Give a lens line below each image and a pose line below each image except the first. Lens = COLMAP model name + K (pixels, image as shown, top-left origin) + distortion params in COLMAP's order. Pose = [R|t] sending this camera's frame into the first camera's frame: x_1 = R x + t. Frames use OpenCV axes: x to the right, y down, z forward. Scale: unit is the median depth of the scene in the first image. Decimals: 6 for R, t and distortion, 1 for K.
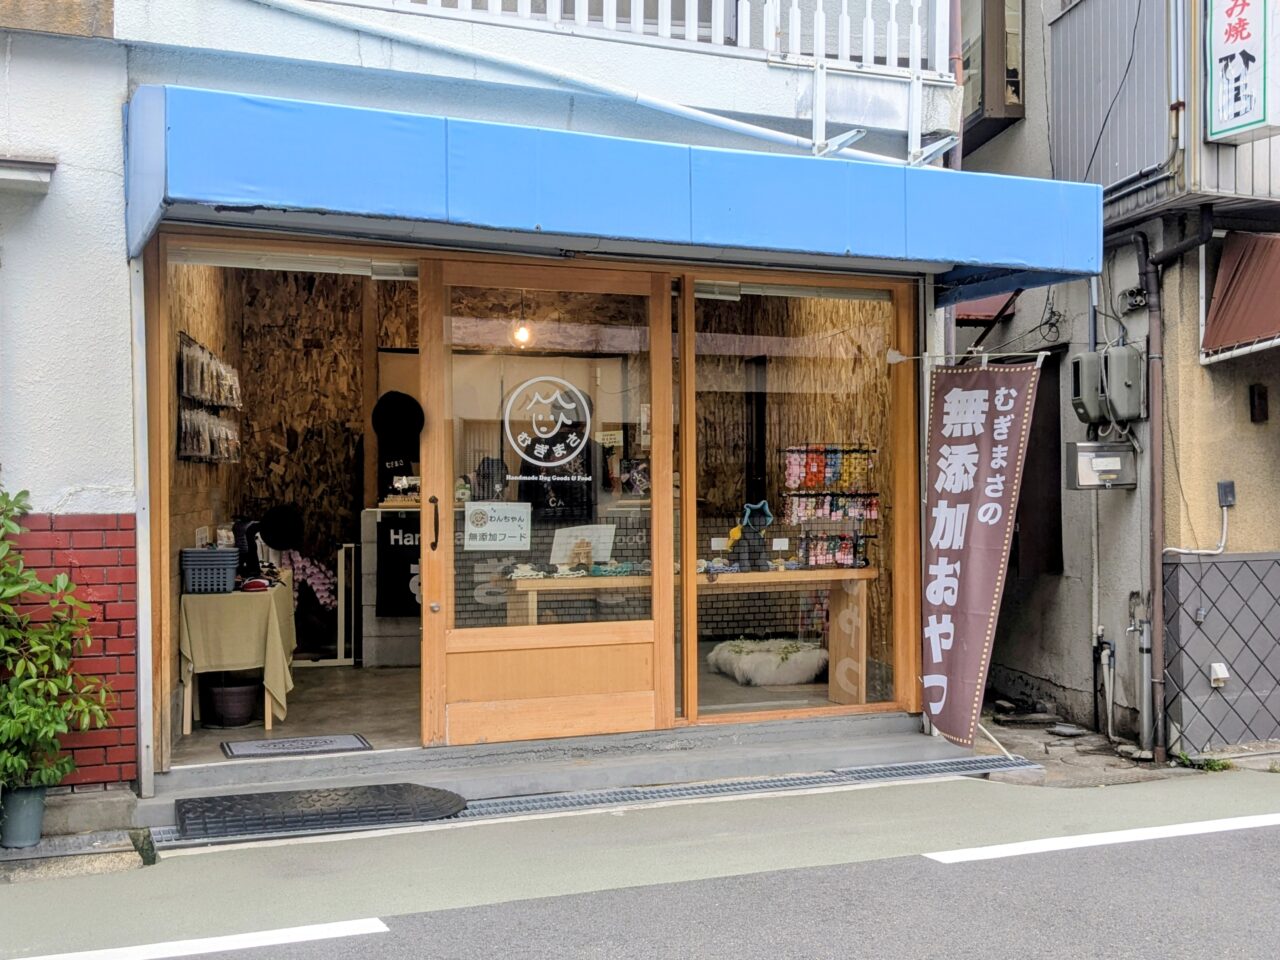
lens RADIAL K [[1076.7, 0, 638.0], [0, 1076.7, 478.6], [0, 0, 1]] dist [-0.007993, -0.002626]
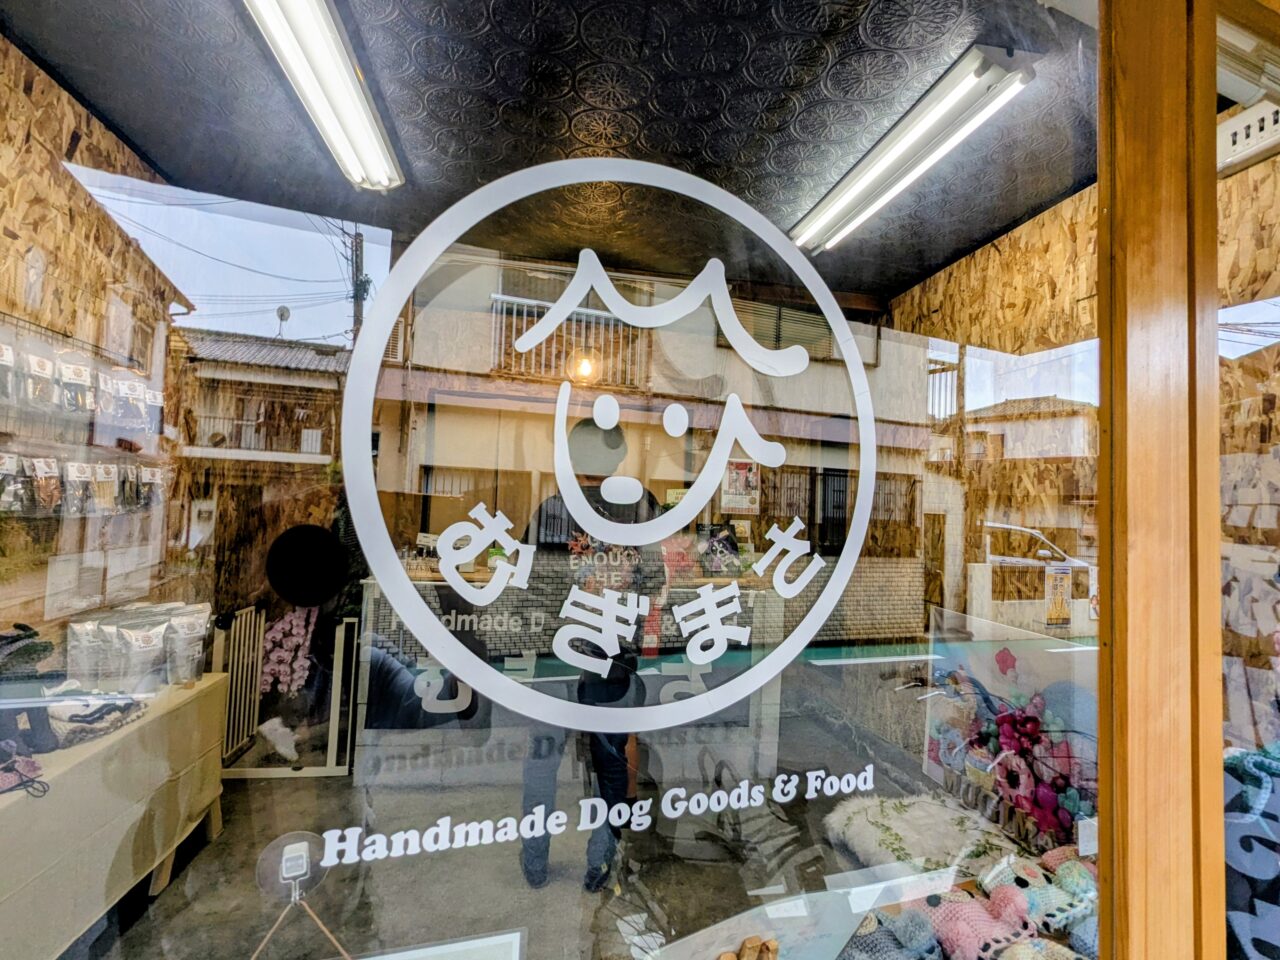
lens RADIAL K [[592.2, 0, 642.7], [0, 592.2, 481.8], [0, 0, 1]] dist [-0.000459, -0.000019]
pose [[0.998674, 0.046194, -0.022742, -0.051608], [-0.047285, 0.997628, -0.050021, -0.026842], [0.020378, 0.051030, 0.998489, 0.568785]]
